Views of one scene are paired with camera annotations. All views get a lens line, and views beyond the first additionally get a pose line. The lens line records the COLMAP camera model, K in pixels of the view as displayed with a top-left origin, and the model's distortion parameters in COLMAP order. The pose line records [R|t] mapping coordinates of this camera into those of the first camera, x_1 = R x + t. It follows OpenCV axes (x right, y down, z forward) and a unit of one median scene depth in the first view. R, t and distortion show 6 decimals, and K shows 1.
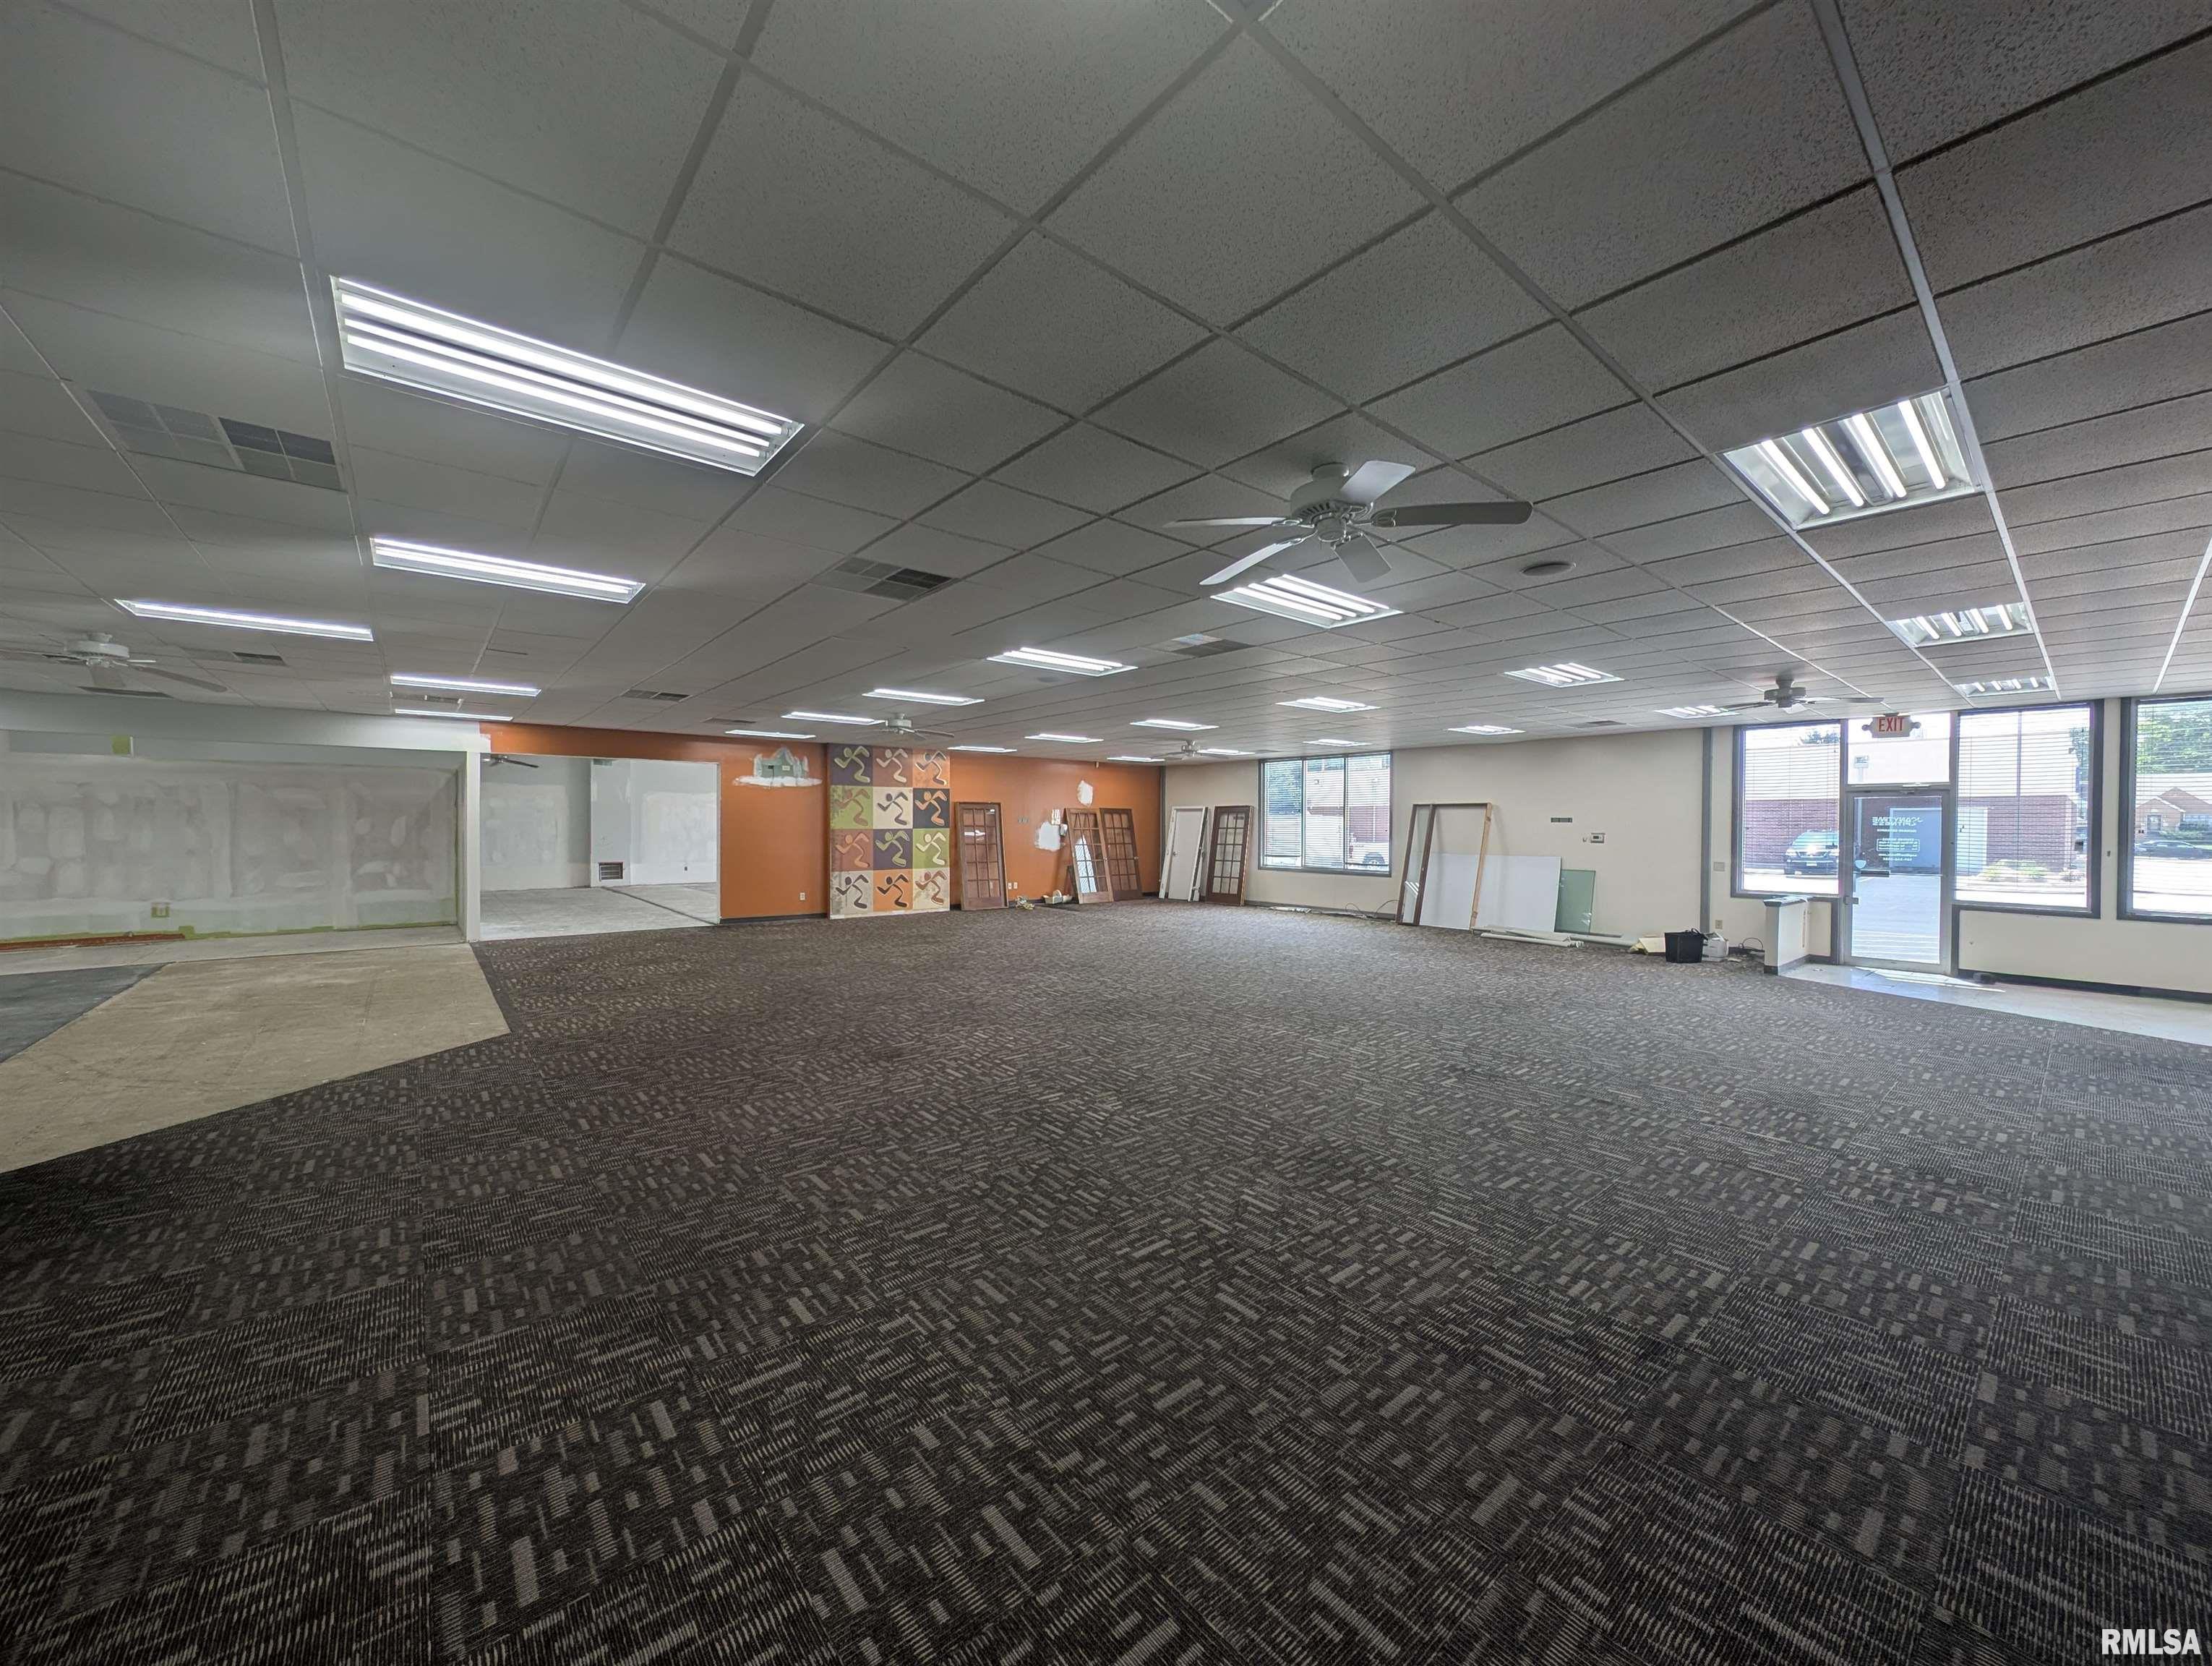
lens RADIAL K [[828.9, 0, 1106.0], [0, 828.9, 837.7], [0, 0, 1]] dist [0.006248, -0.002842]
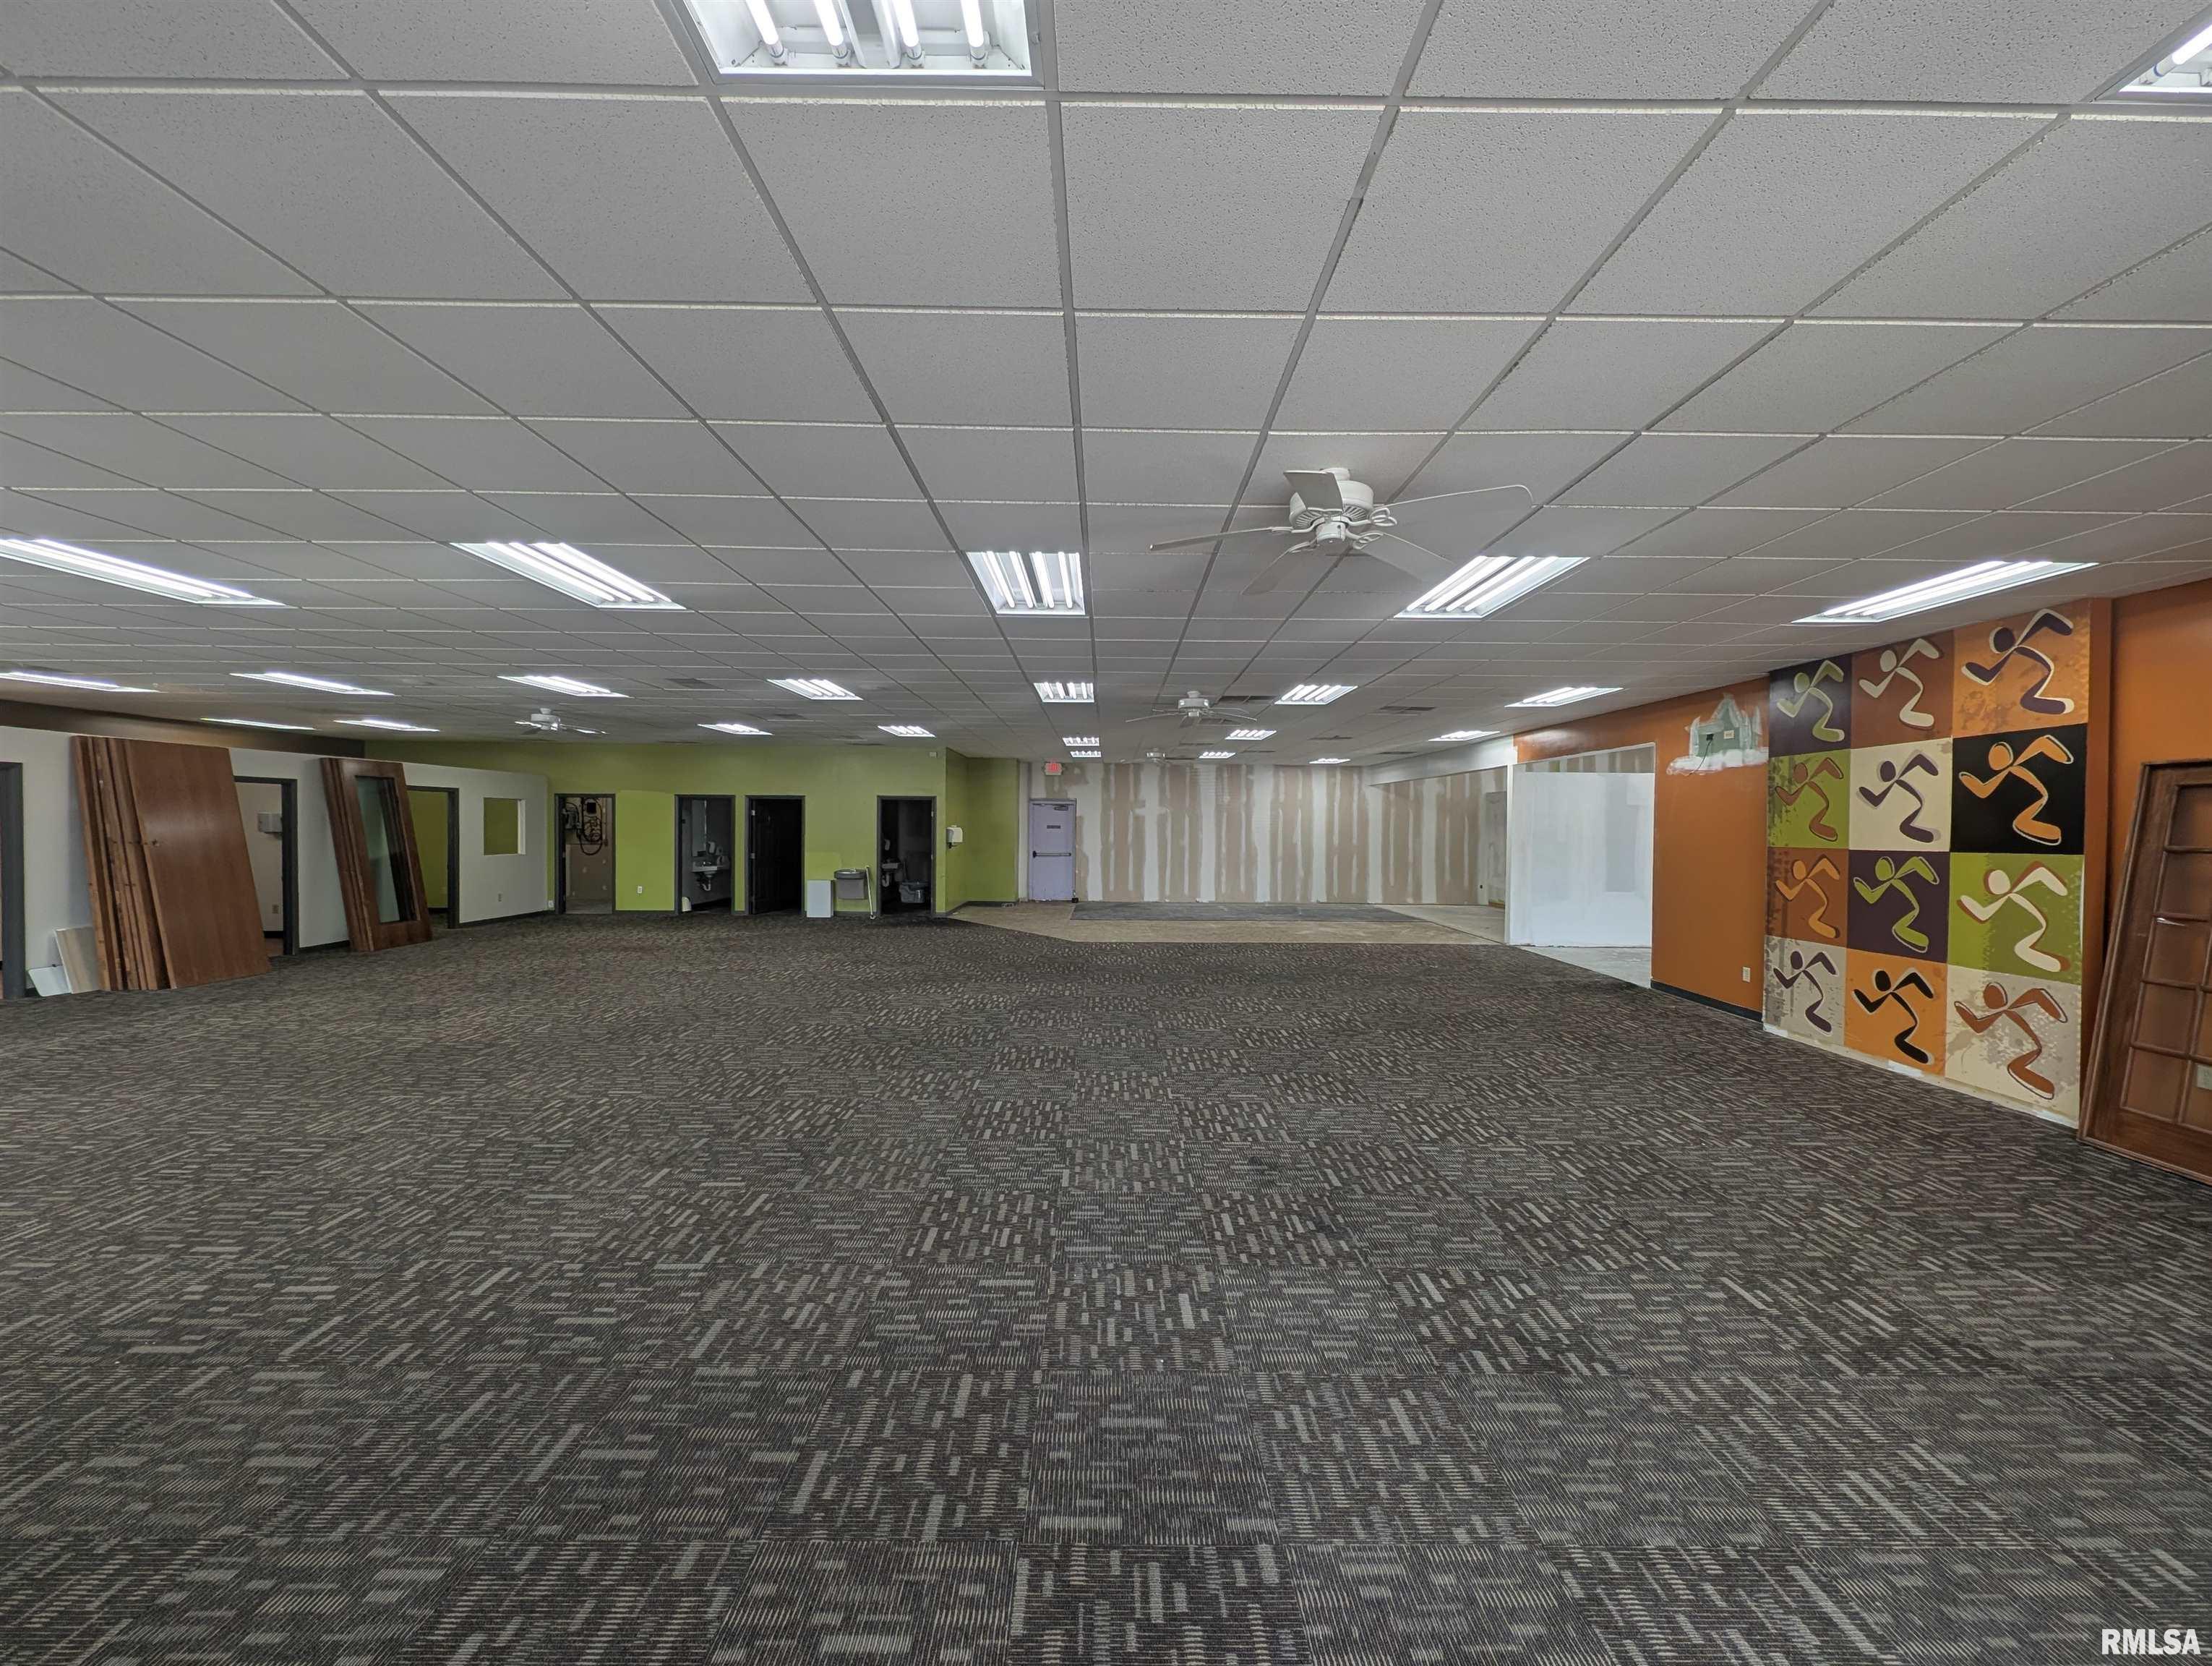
lens RADIAL K [[828.9, 0, 1107.9], [0, 828.9, 827.2], [0, 0, 1]] dist [0.006248, -0.002842]
pose [[-0.632998, -0.009606, -0.774094, 0.300753], [-0.025989, 0.999623, 0.008848, -0.016889], [0.773717, 0.025719, -0.633009, 1.028619]]
